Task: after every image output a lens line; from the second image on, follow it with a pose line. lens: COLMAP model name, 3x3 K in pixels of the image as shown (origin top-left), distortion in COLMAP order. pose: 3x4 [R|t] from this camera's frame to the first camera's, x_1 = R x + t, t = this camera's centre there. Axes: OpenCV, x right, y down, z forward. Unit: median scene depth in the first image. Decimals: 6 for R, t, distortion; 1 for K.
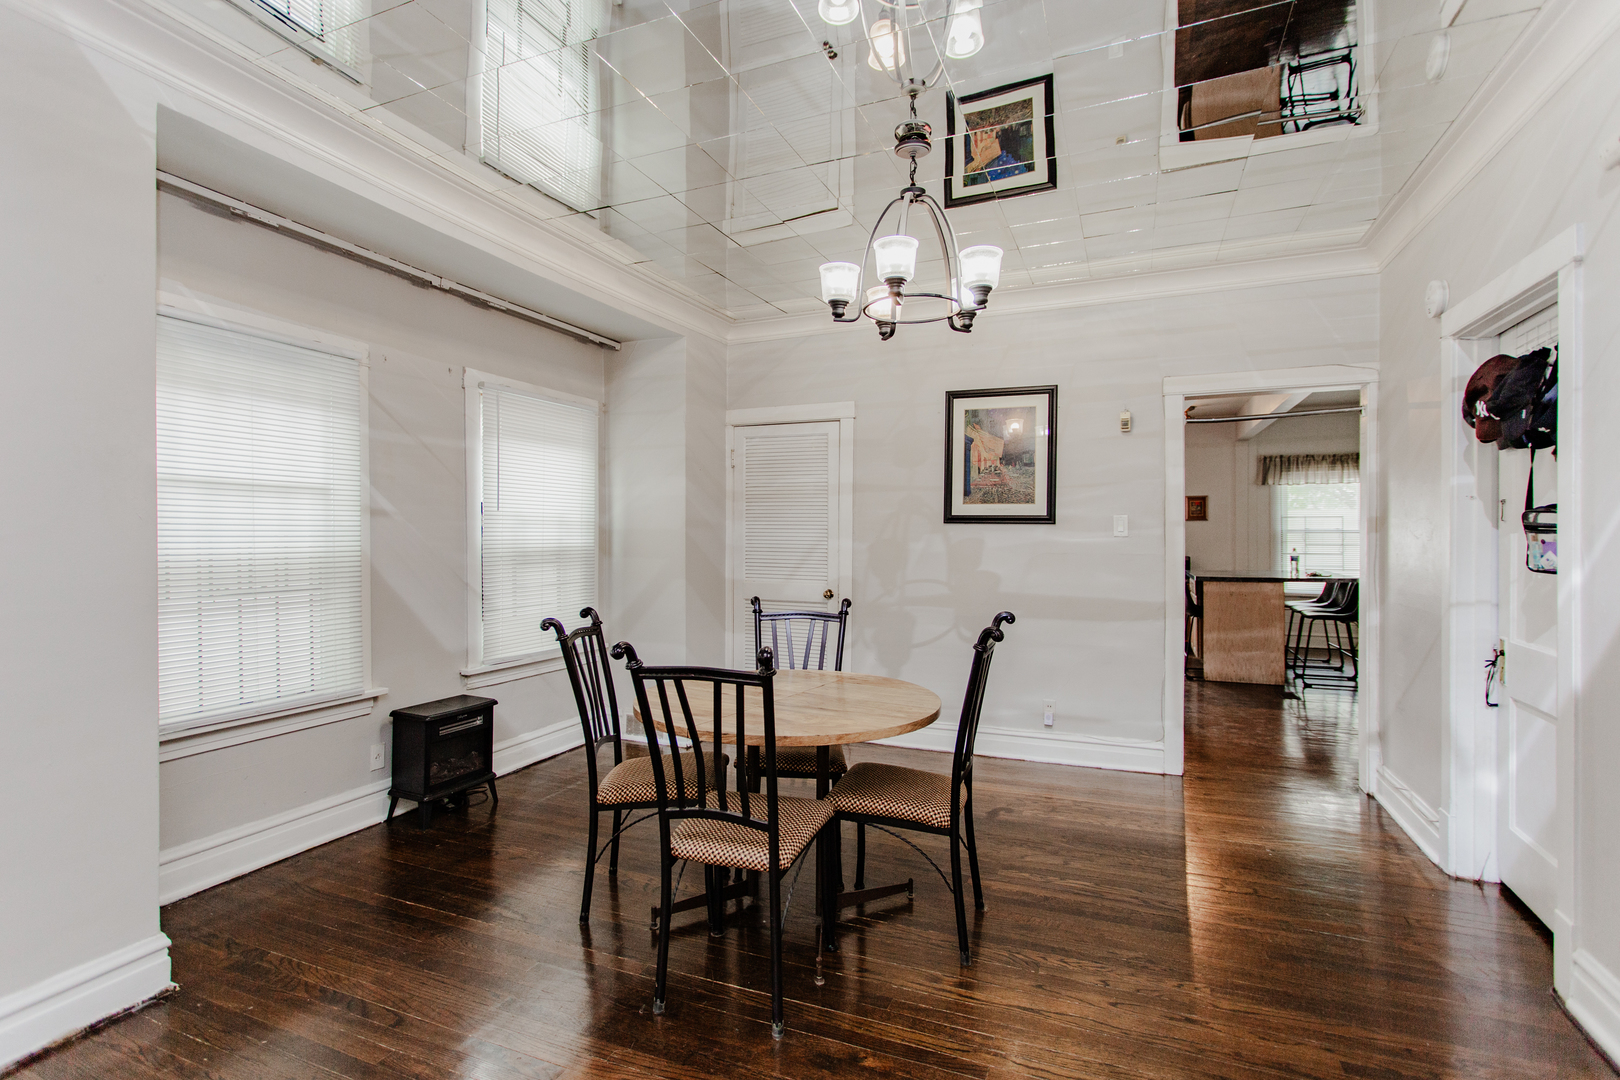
lens RADIAL K [[769.4, 0, 810.0], [0, 769.4, 540.0], [0, 0, 1]] dist [-0.000810, 0.000042]
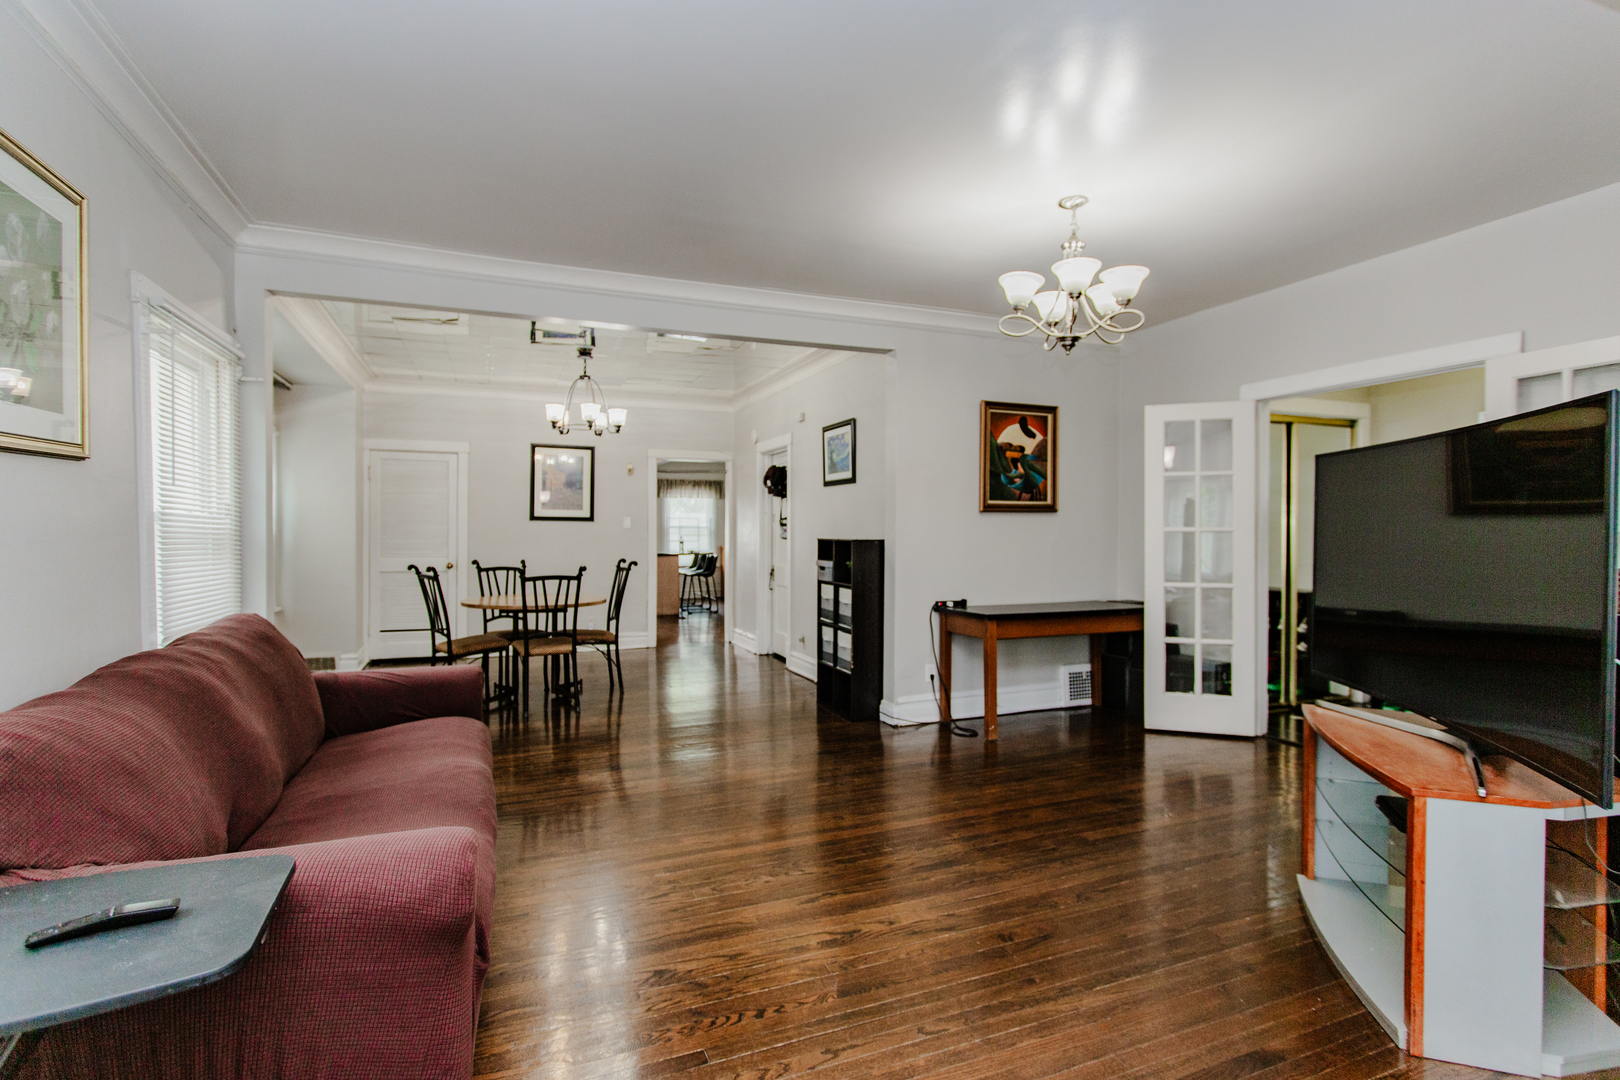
lens RADIAL K [[769.4, 0, 810.0], [0, 769.4, 540.0], [0, 0, 1]] dist [-0.000810, 0.000042]
pose [[0.705606, -0.007017, 0.708570, -0.676248], [0.003357, 0.999973, 0.006559, 0.014424], [-0.708596, -0.002249, 0.705610, -0.728392]]
